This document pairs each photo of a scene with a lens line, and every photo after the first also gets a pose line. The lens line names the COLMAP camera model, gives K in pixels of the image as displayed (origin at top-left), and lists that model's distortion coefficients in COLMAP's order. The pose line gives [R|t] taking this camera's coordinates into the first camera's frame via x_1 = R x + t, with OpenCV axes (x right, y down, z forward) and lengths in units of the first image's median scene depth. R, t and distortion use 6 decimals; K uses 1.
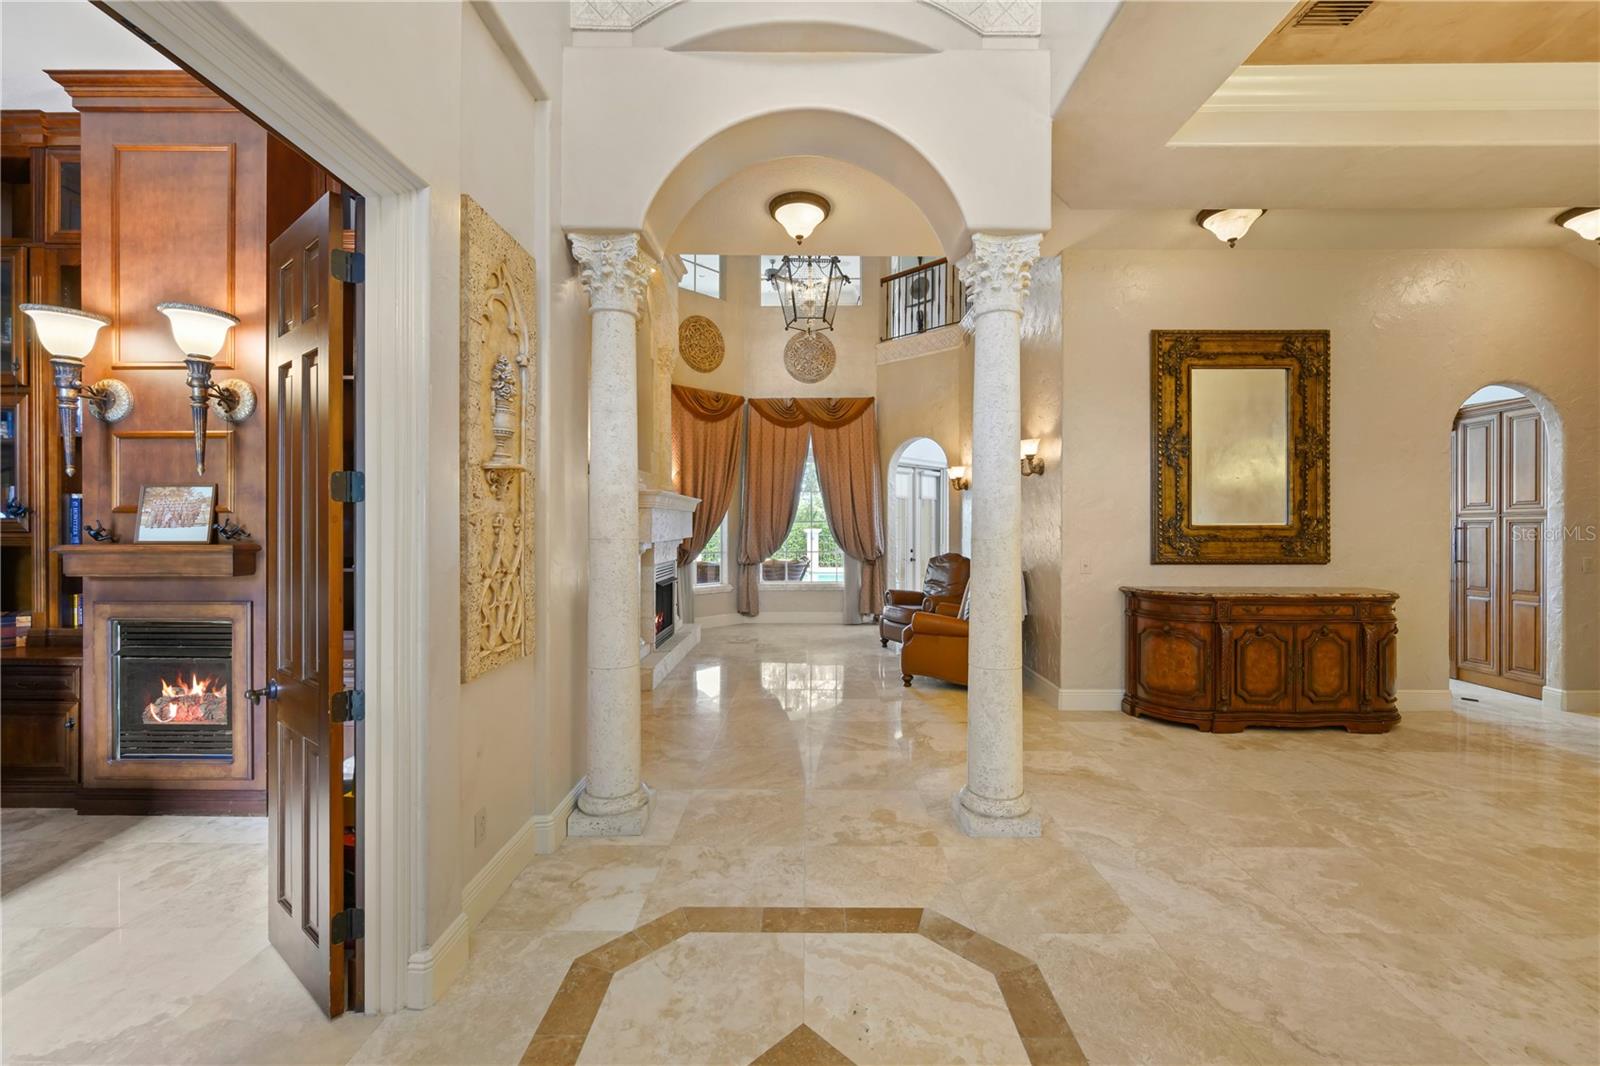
lens RADIAL K [[632.9, 0, 807.7], [0, 632.9, 530.3], [0, 0, 1]] dist [-0.002222, 0.000198]
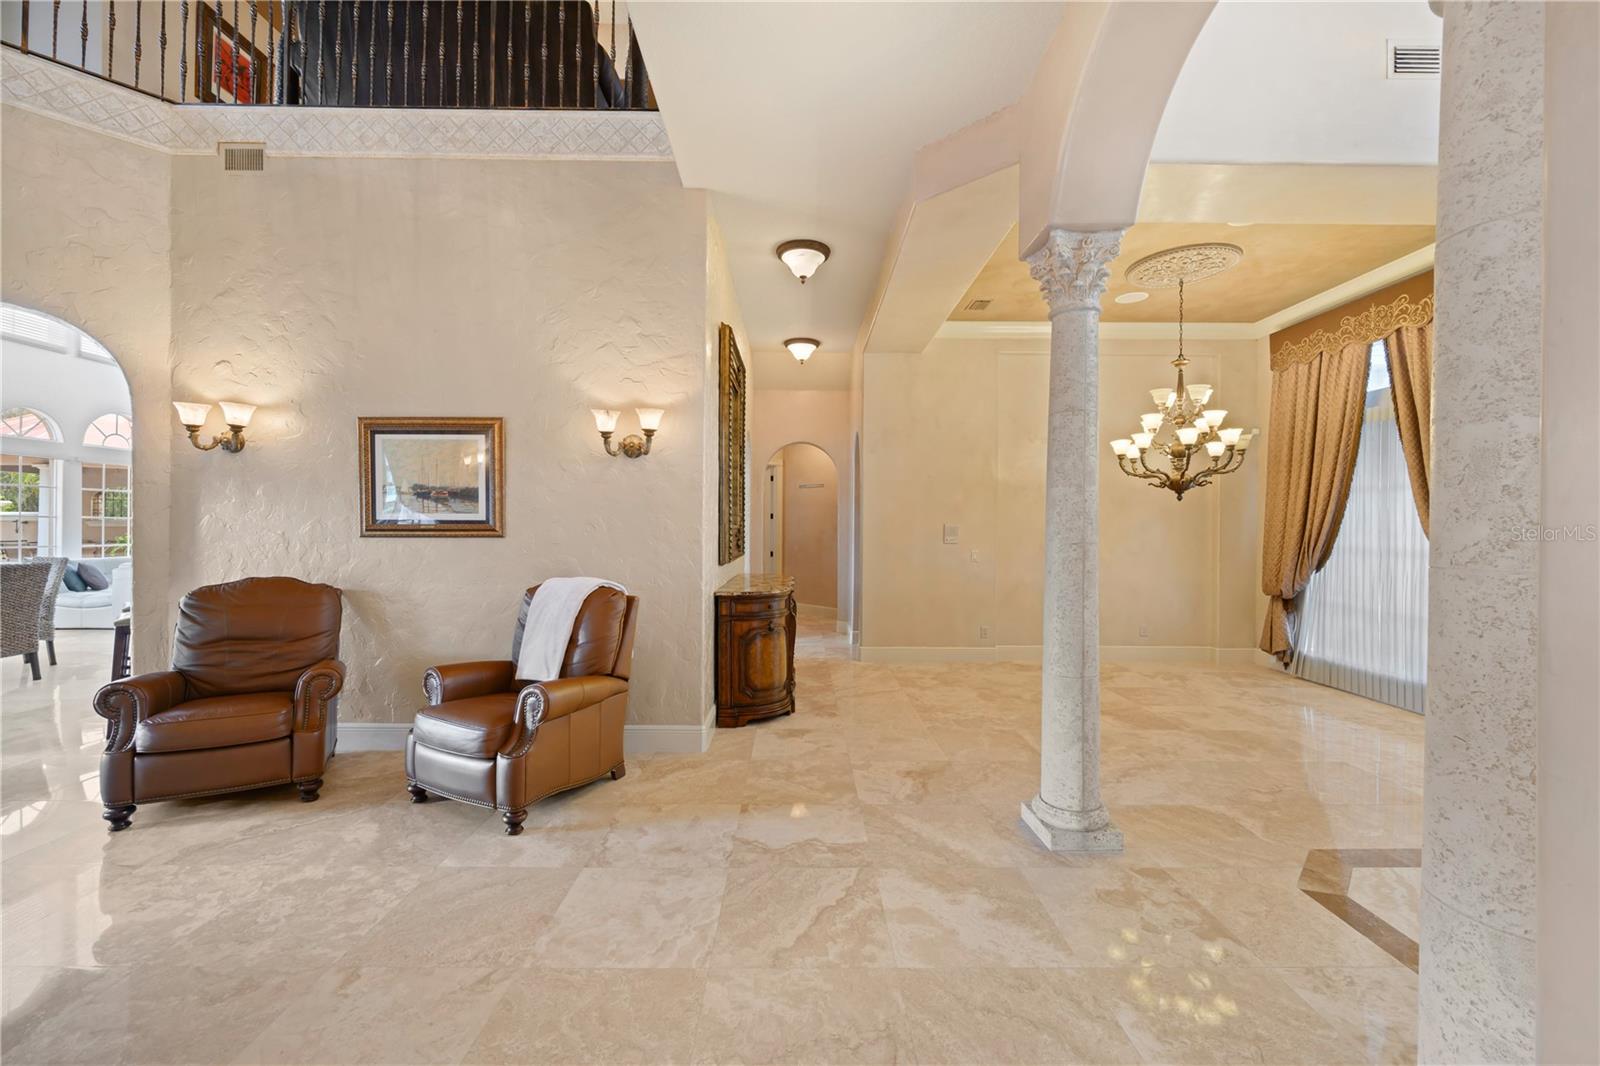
lens RADIAL K [[632.9, 0, 805.3], [0, 632.9, 522.6], [0, 0, 1]] dist [-0.002222, 0.000198]
pose [[-0.005299, 0.002725, 0.999982, -0.474892], [-0.000701, 0.999996, -0.002729, -0.009922], [-0.999986, -0.000715, -0.005297, 0.993291]]
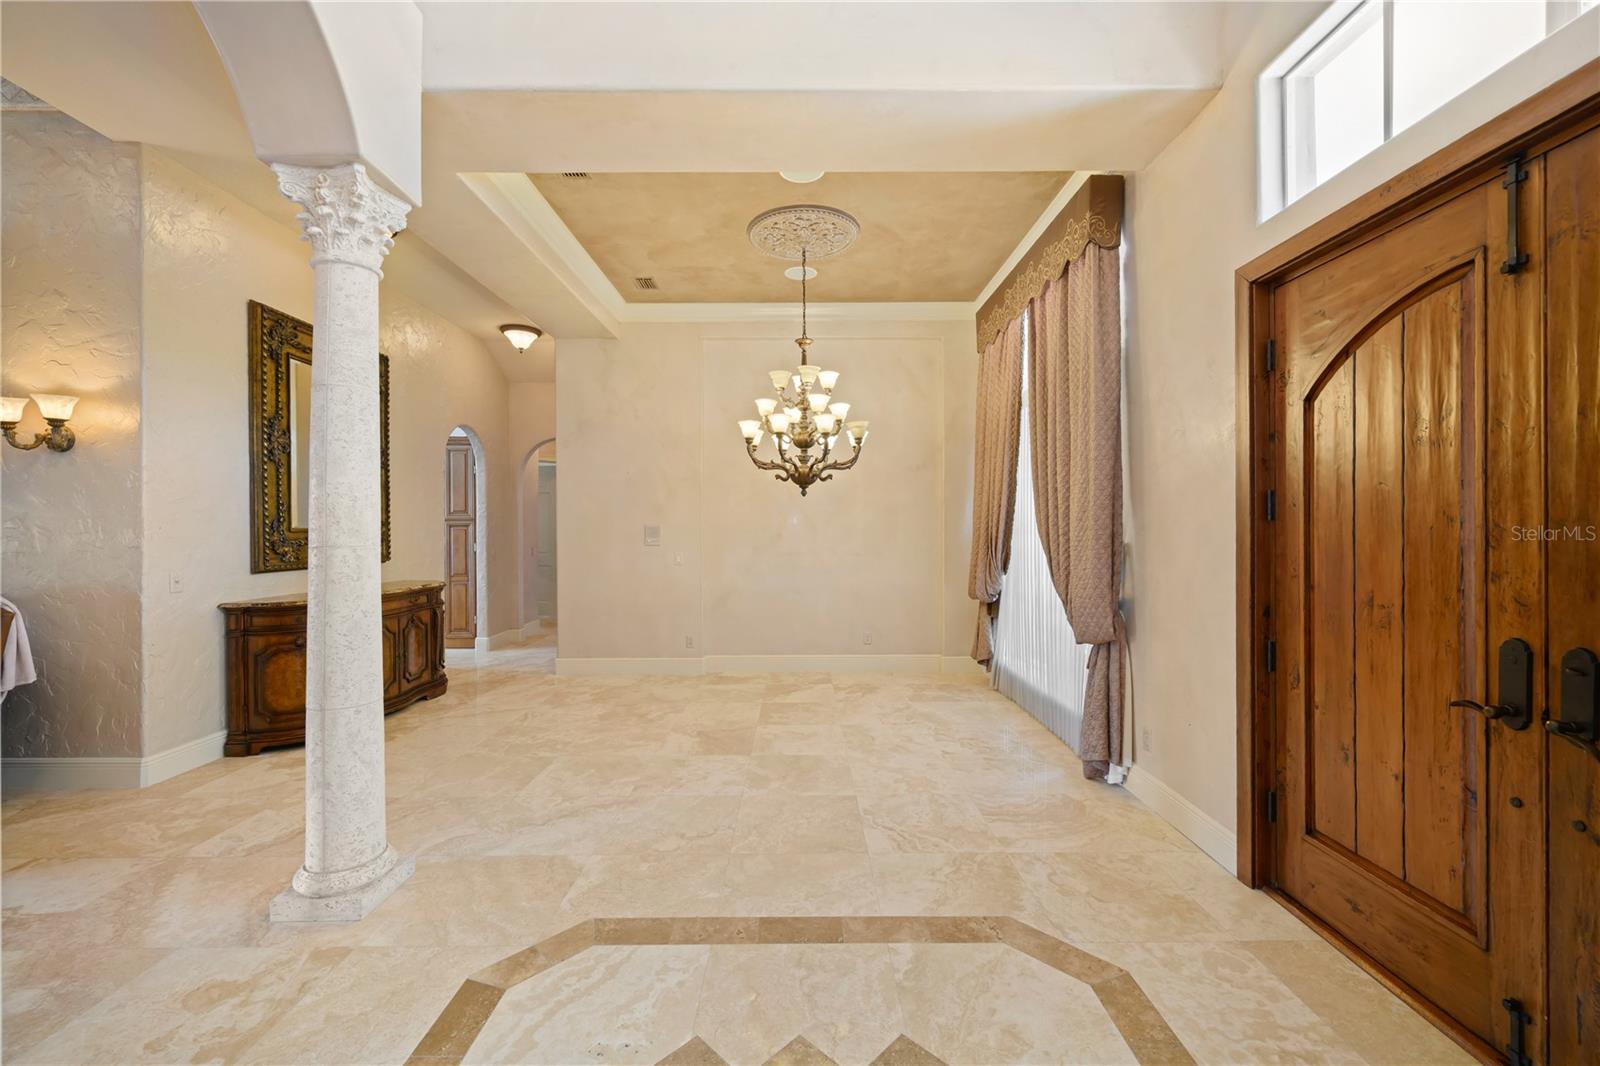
lens RADIAL K [[632.9, 0, 801.8], [0, 632.9, 531.7], [0, 0, 1]] dist [-0.002222, 0.000198]
pose [[-0.004140, -0.007203, 0.999965, -0.357414], [0.008413, 0.999938, 0.007237, -0.003302], [-0.999956, 0.008443, -0.004079, 0.295829]]
